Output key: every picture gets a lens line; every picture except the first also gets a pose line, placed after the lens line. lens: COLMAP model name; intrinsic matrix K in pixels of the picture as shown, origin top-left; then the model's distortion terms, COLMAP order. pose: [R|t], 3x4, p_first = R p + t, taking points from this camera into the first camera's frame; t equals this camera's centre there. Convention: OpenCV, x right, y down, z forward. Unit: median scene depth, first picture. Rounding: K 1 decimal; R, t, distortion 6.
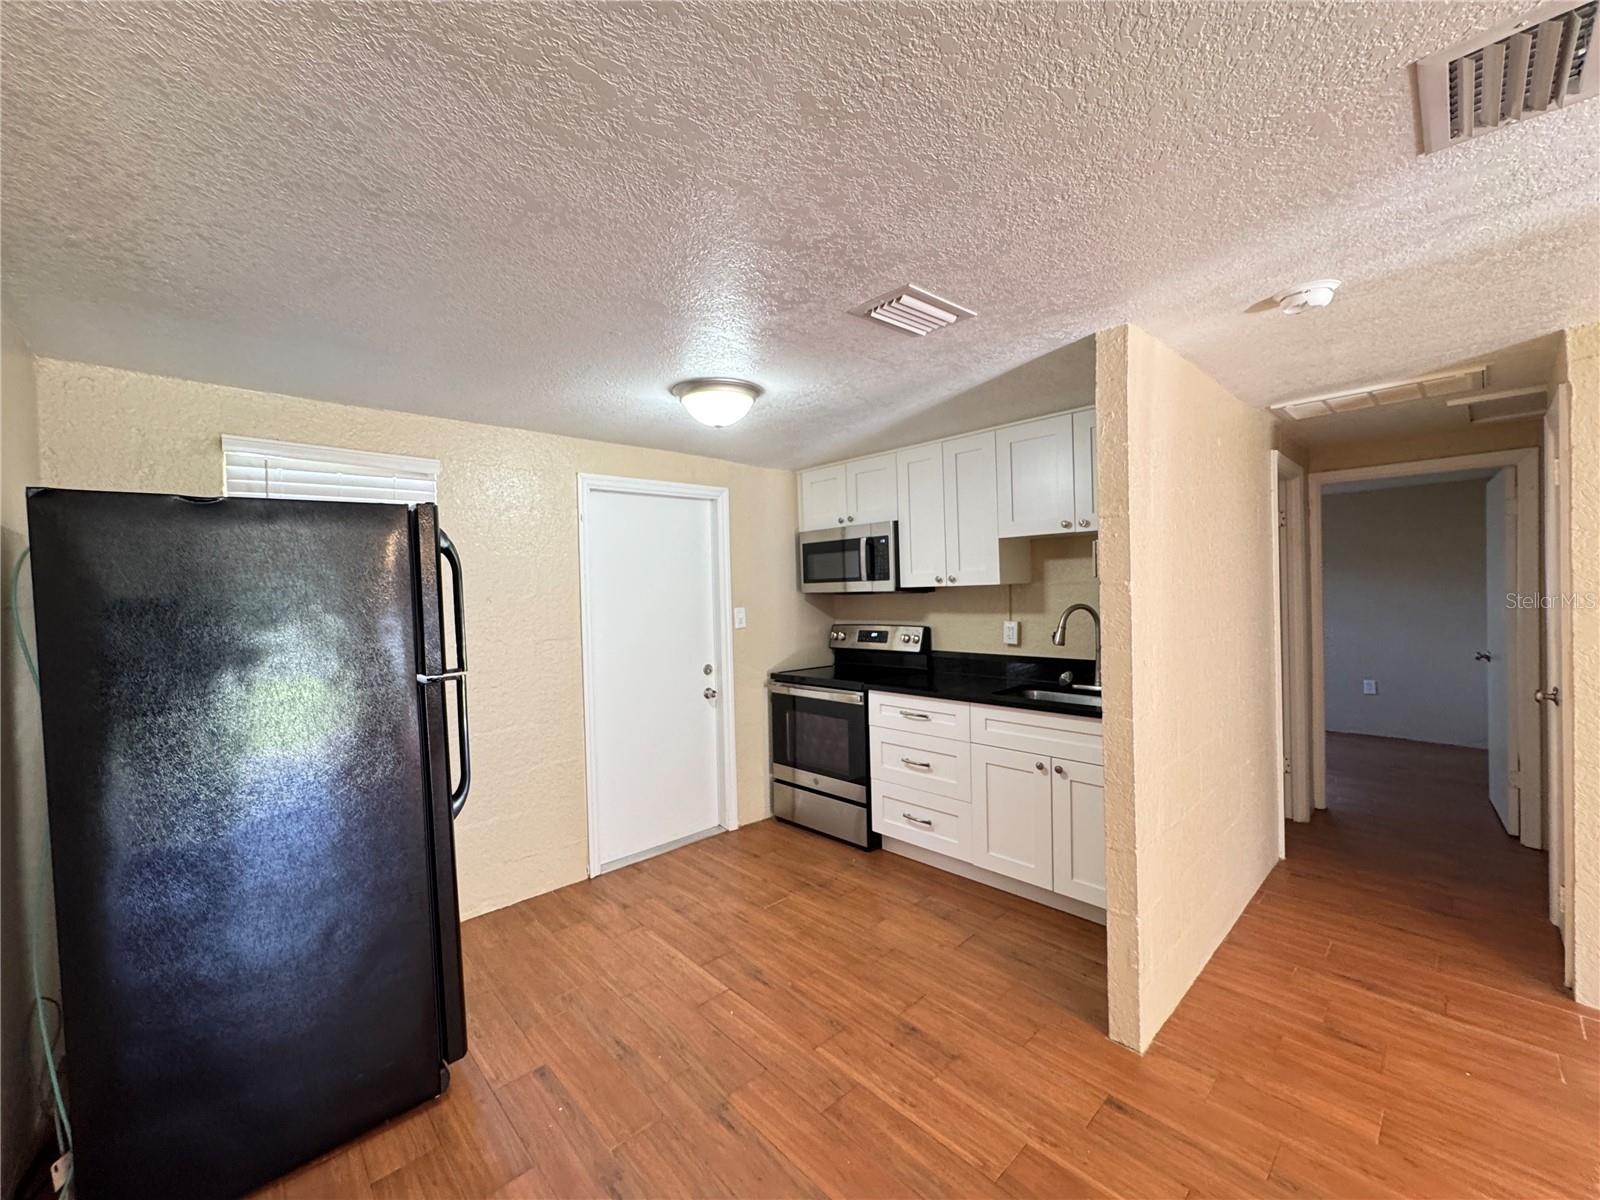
lens RADIAL K [[636.7, 0, 799.9], [0, 636.7, 597.7], [0, 0, 1]] dist [0.003124, 0.000160]
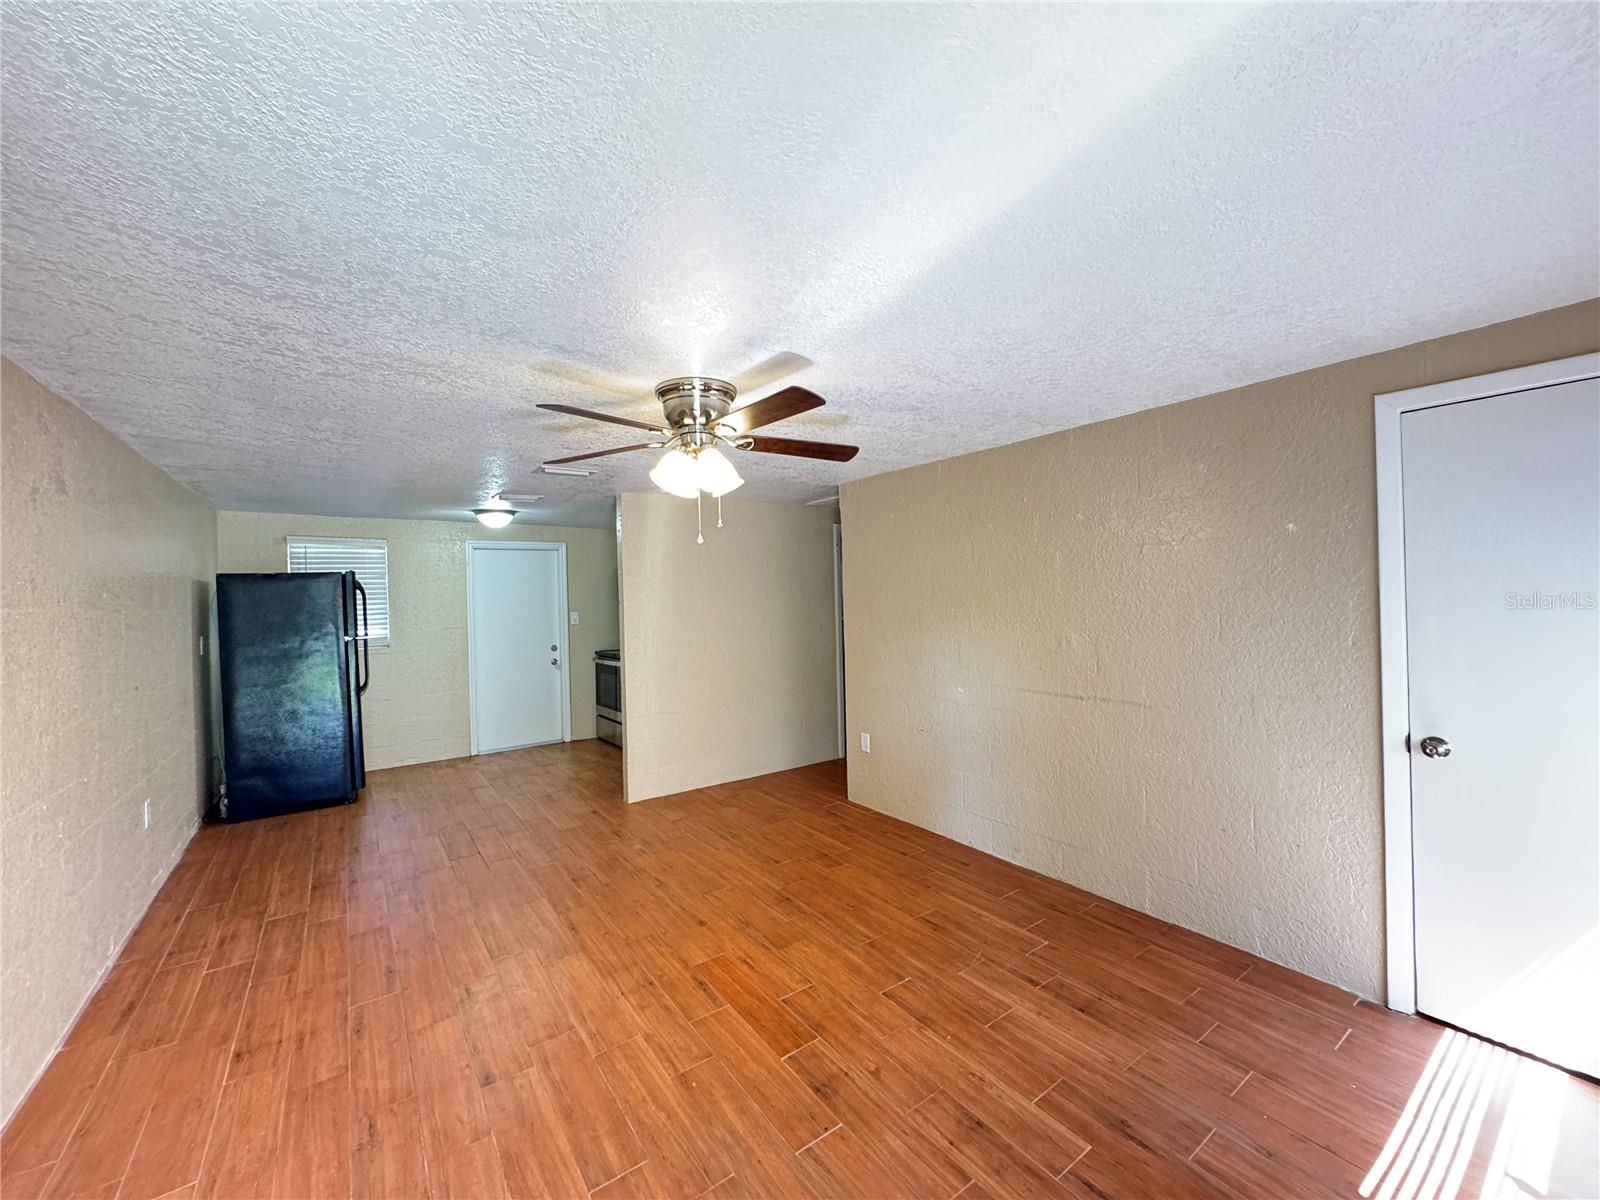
lens RADIAL K [[636.7, 0, 800.5], [0, 636.7, 600.6], [0, 0, 1]] dist [0.003124, 0.000160]
pose [[0.992080, 0.003914, -0.125550, 0.937951], [-0.004661, 0.999973, -0.005656, -0.011787], [0.125525, 0.006196, 0.992071, -0.804058]]
